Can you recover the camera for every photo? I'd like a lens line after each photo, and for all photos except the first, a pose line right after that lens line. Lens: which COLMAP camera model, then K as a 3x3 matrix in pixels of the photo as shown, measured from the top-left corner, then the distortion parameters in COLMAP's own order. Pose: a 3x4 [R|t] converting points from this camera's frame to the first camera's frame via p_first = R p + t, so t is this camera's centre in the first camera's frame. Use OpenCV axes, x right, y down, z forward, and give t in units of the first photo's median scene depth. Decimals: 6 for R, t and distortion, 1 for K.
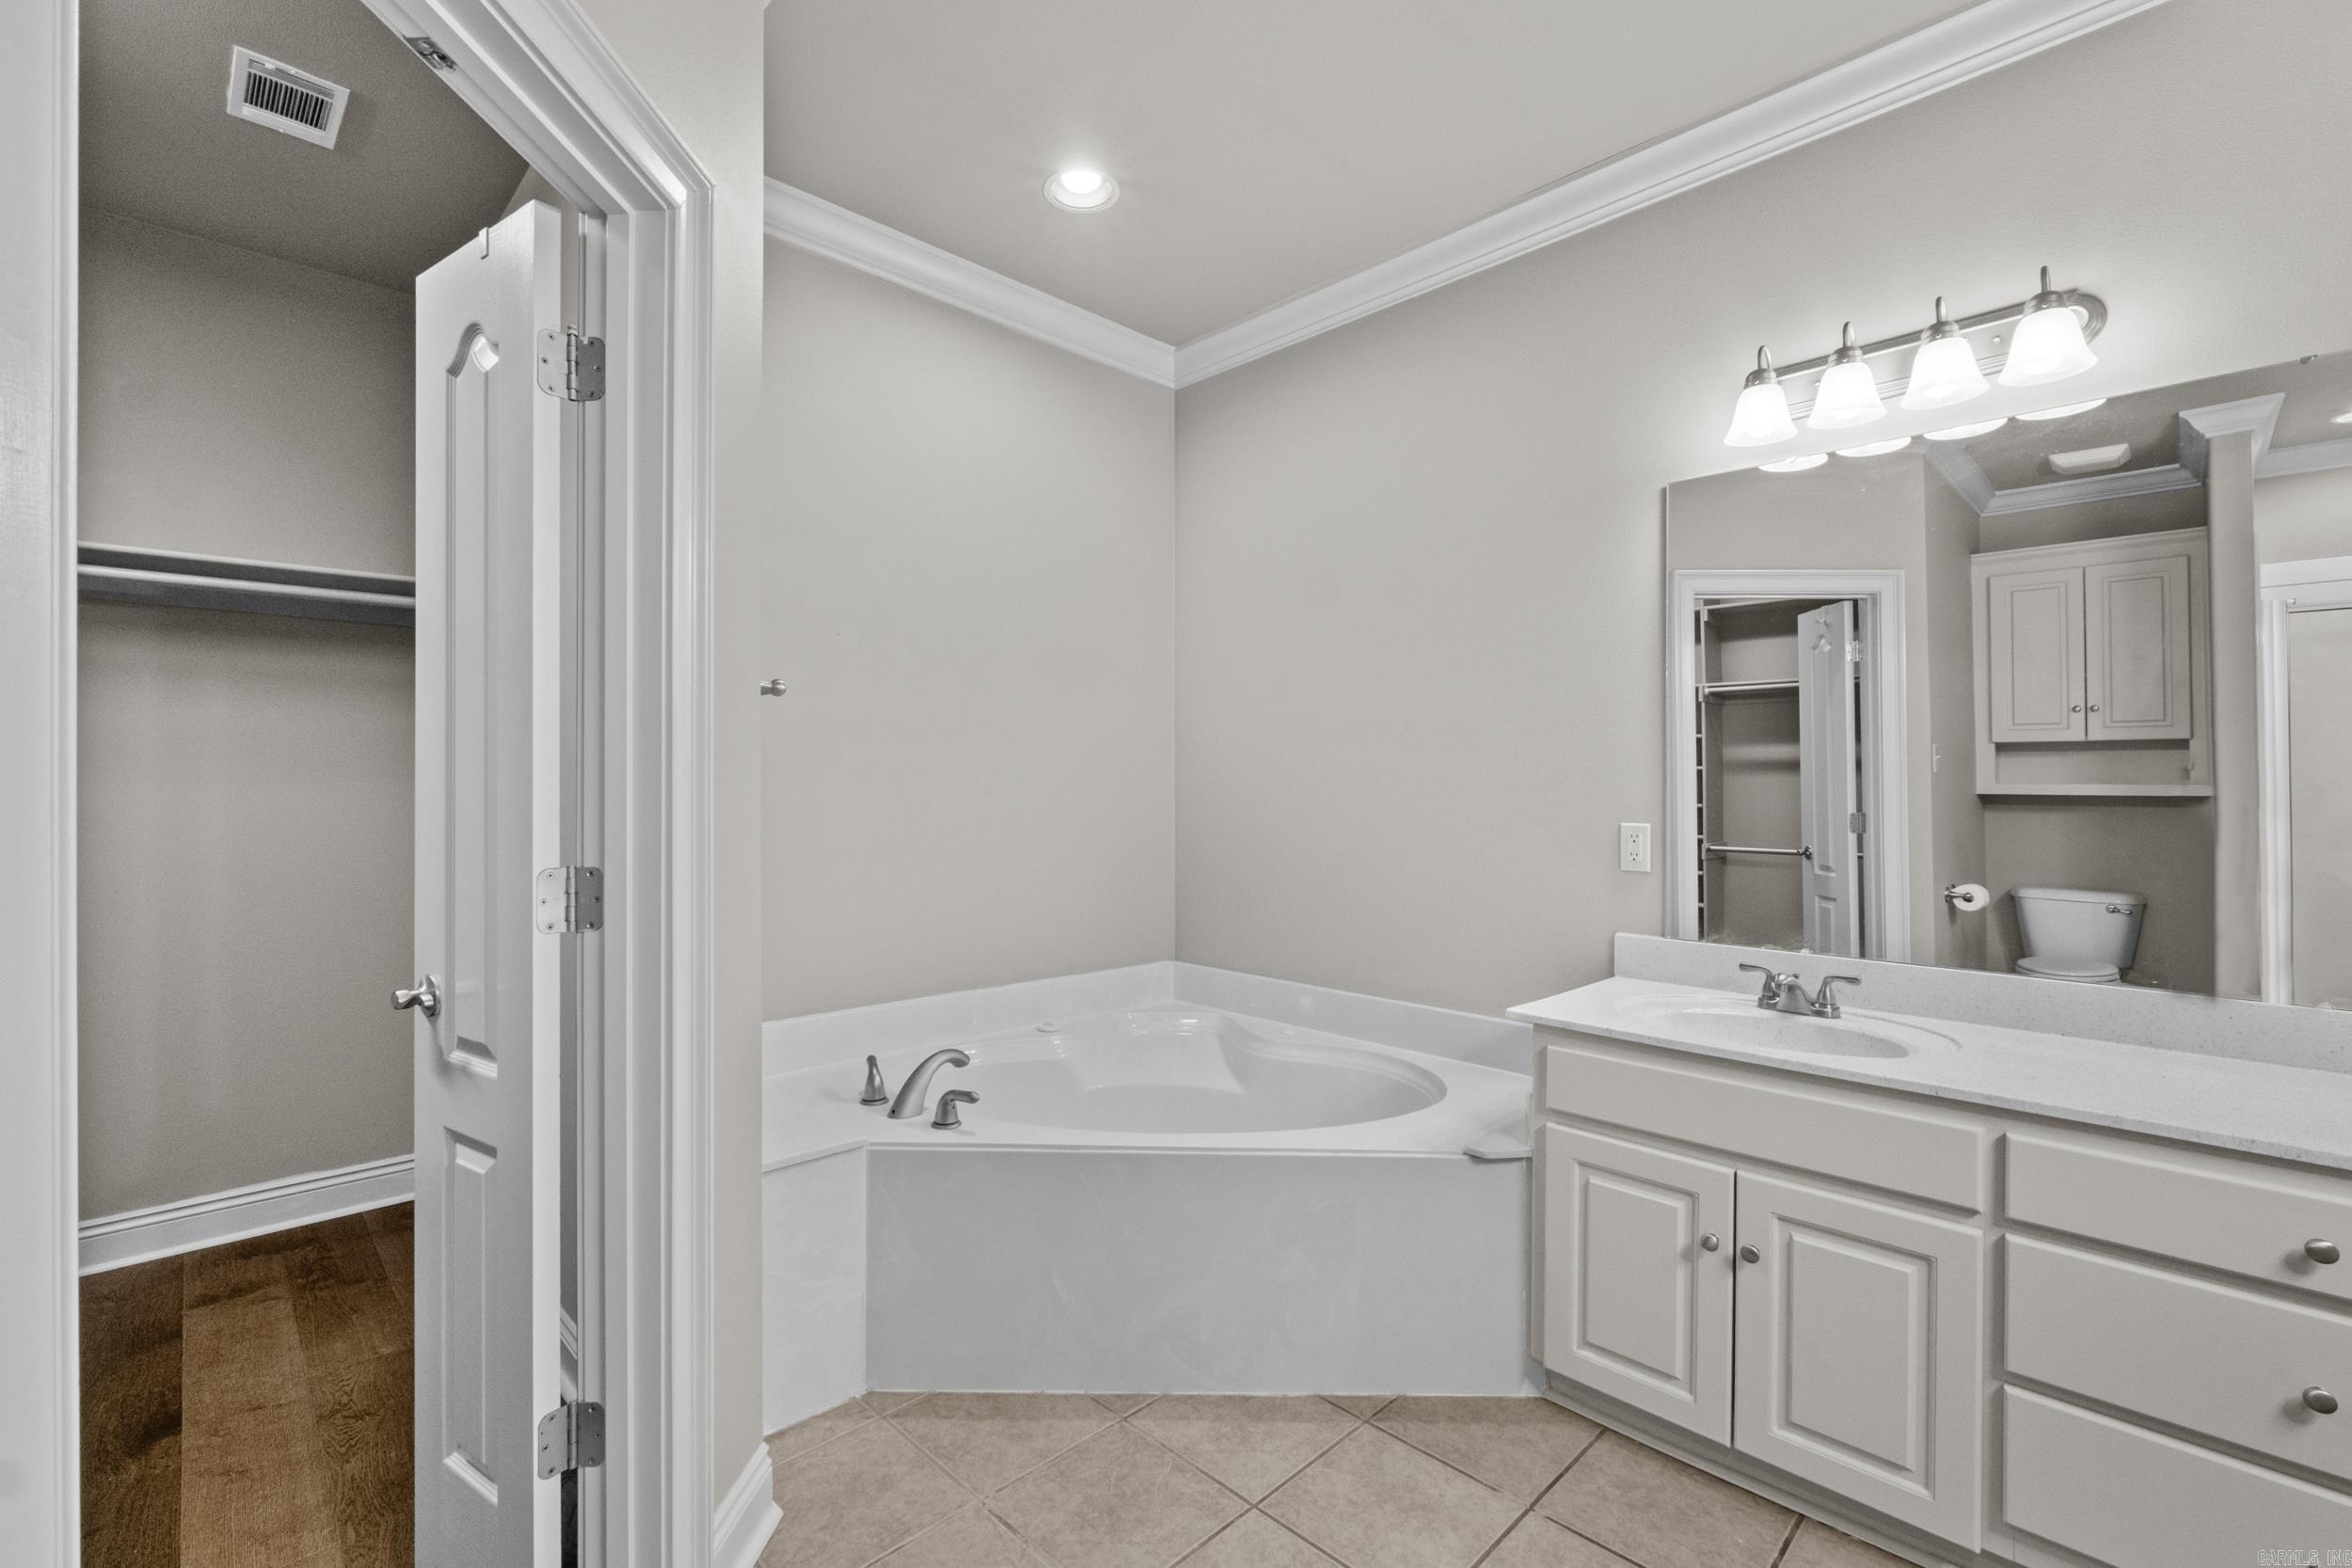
lens RADIAL K [[1021.1, 0, 1164.4], [0, 1021.1, 778.1], [0, 0, 1]] dist [-0.005831, 0.000372]
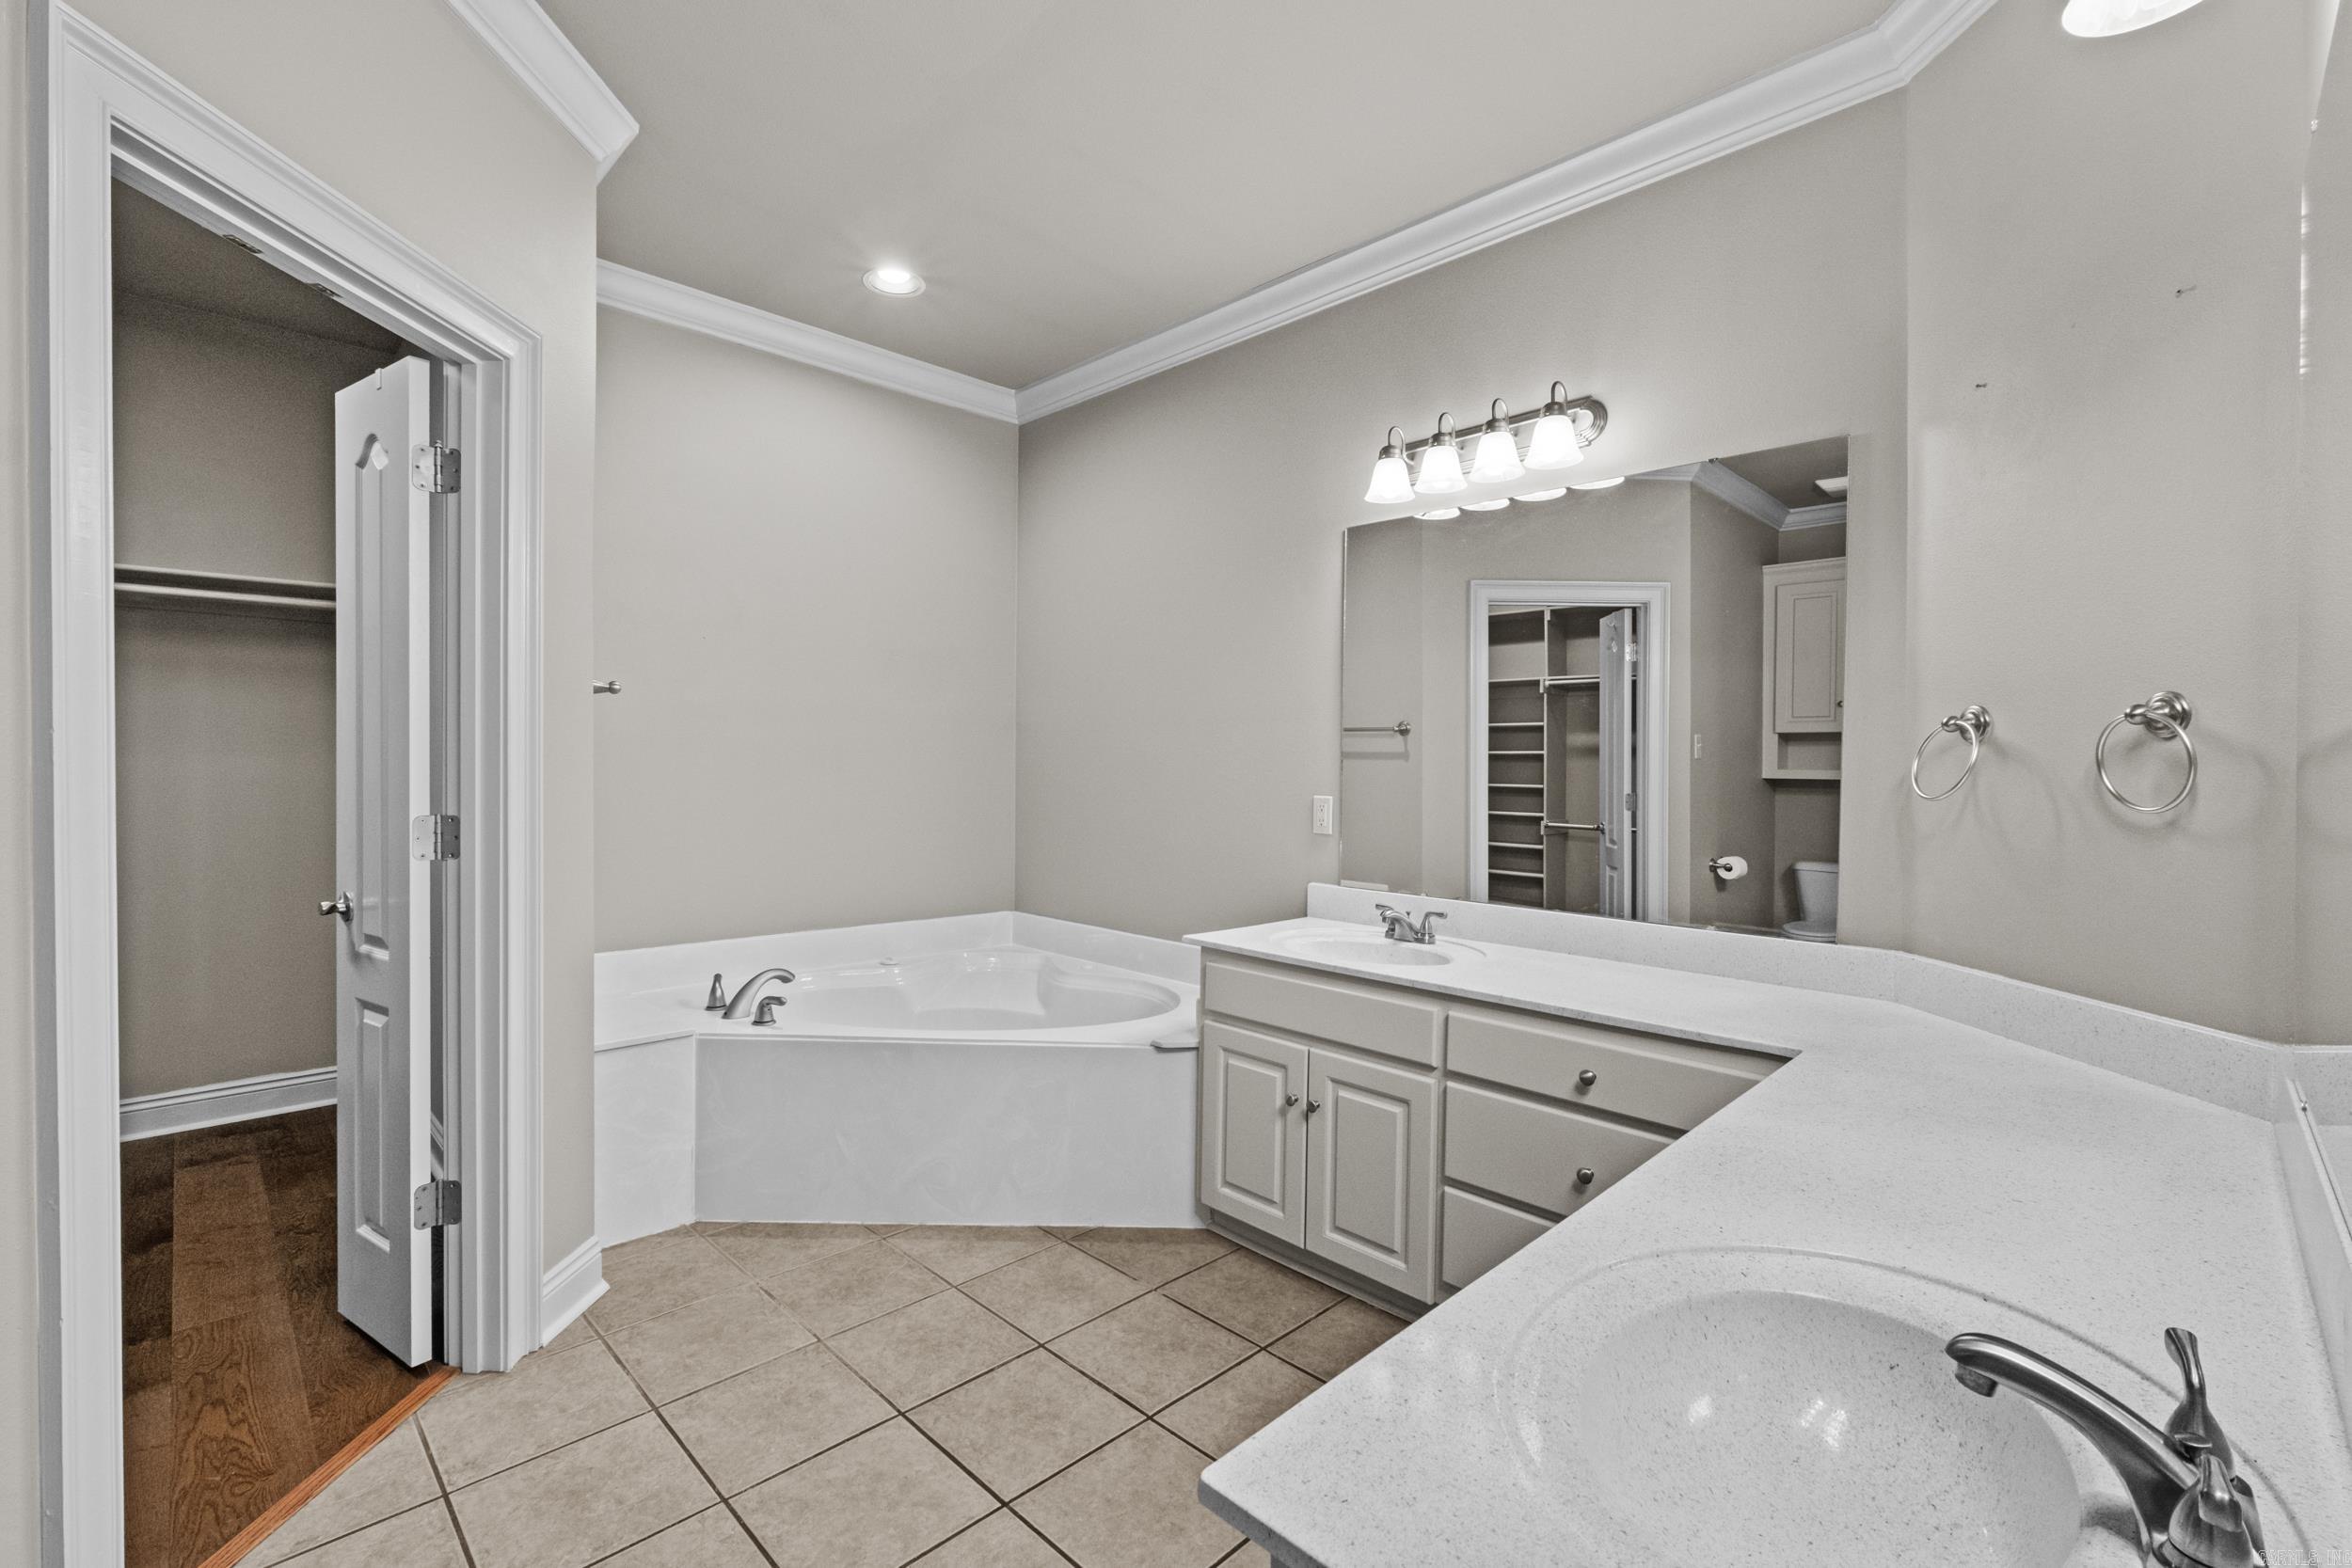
lens RADIAL K [[1028.3, 0, 1170.4], [0, 1028.3, 775.0], [0, 0, 1]] dist [-0.003333, -0.000685]
pose [[0.999953, 0.008839, 0.003862, 0.314951], [-0.008905, 0.999809, 0.017387, -0.003169], [-0.003708, -0.017421, 0.999841, -0.322809]]
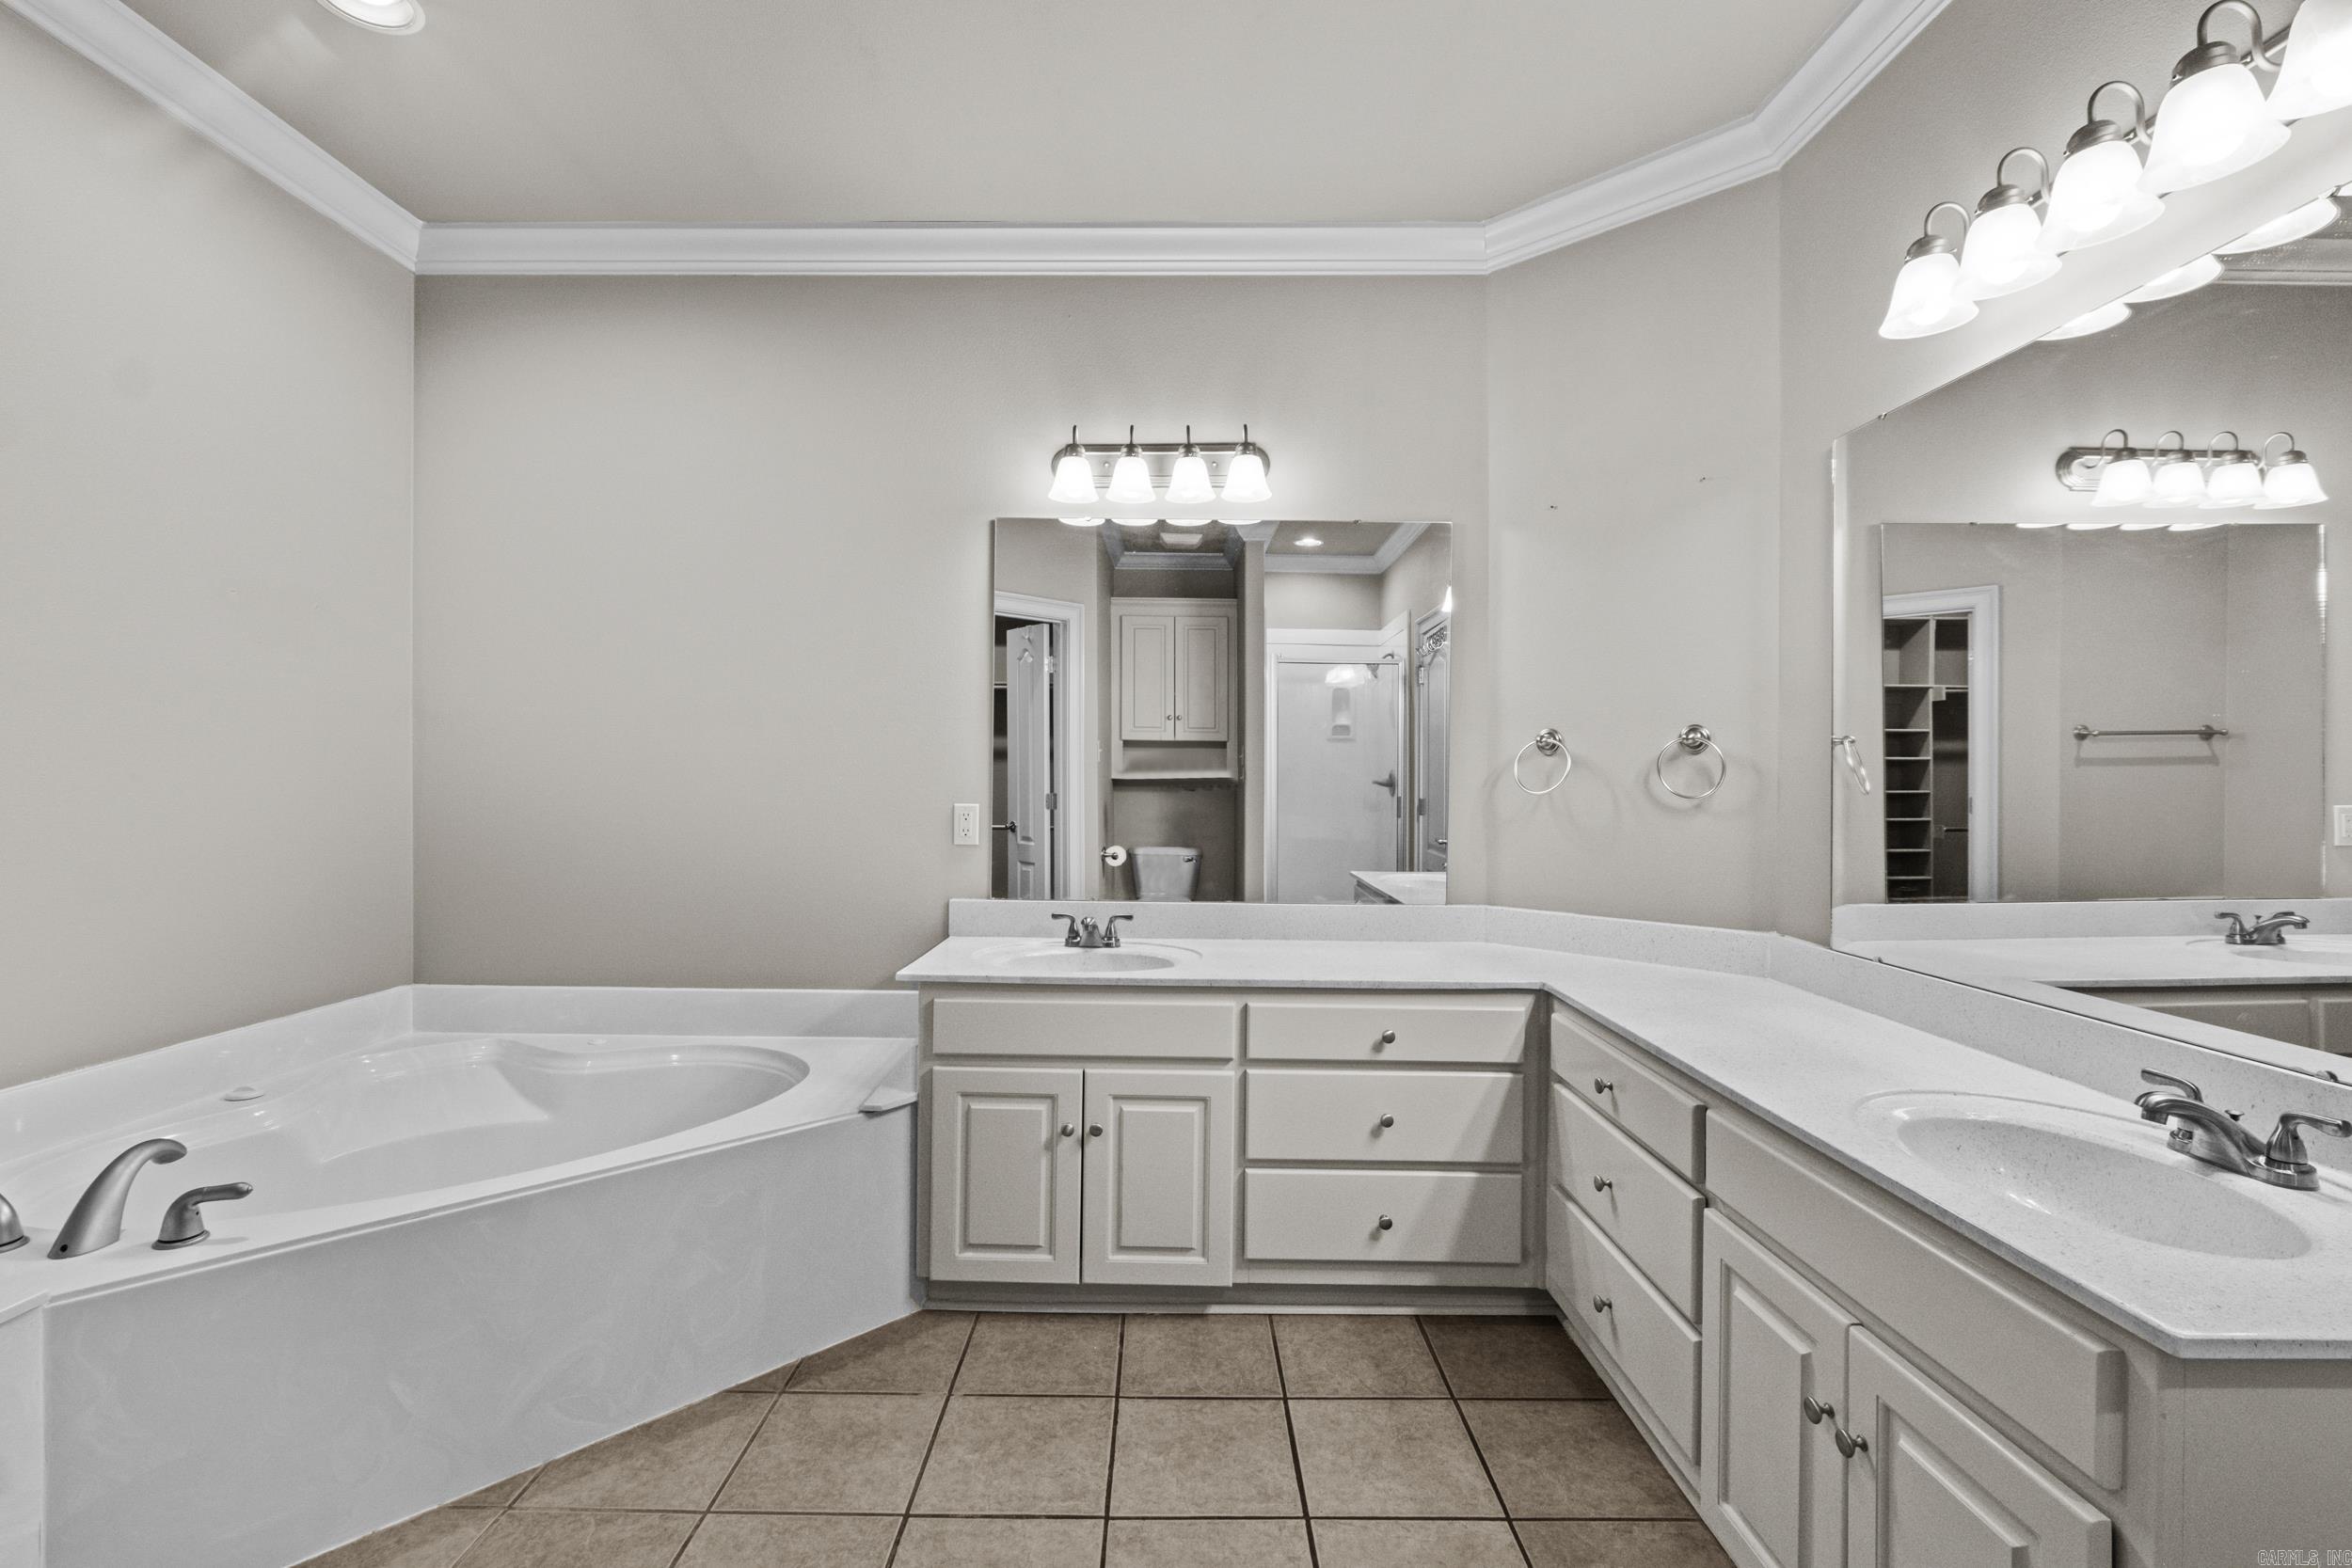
lens RADIAL K [[1033.5, 0, 1167.0], [0, 1033.5, 778.6], [0, 0, 1]] dist [-0.006711, -0.000026]
pose [[0.701579, 0.000228, 0.712592, -0.258504], [-0.011757, 0.999868, 0.011255, 0.000077], [-0.712495, -0.016274, 0.701489, 0.009743]]
